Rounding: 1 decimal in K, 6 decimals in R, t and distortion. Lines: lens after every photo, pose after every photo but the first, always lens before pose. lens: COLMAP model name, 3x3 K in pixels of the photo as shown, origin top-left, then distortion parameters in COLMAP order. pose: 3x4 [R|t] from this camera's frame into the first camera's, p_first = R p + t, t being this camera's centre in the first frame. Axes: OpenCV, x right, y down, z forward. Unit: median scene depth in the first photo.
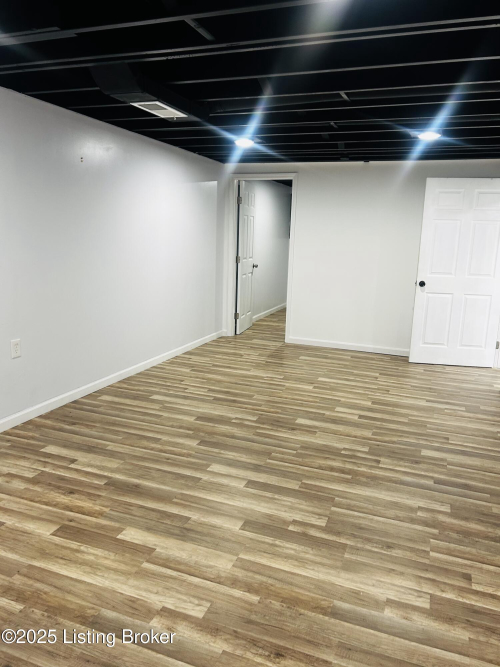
lens RADIAL K [[500.8, 0, 252.8], [0, 500.8, 334.0], [0, 0, 1]] dist [0.005823, -0.000876]
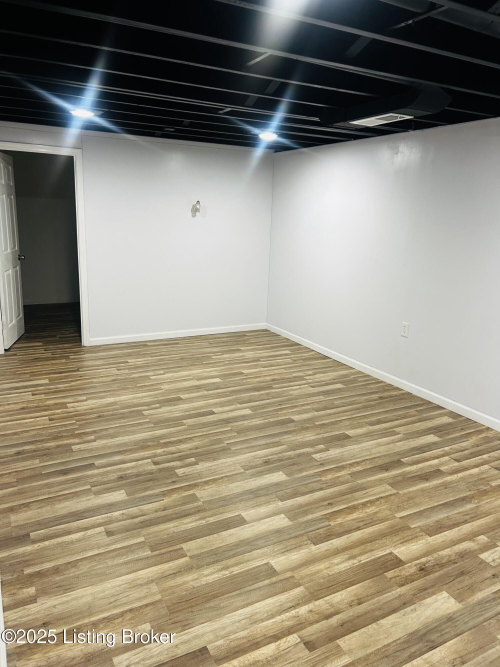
lens RADIAL K [[500.8, 0, 252.8], [0, 500.8, 334.0], [0, 0, 1]] dist [0.005823, -0.000876]
pose [[-0.656675, 0.126783, -0.743440, 0.805816], [-0.206420, 0.917911, 0.338866, -0.341758], [0.725374, 0.375986, -0.576599, 1.580433]]
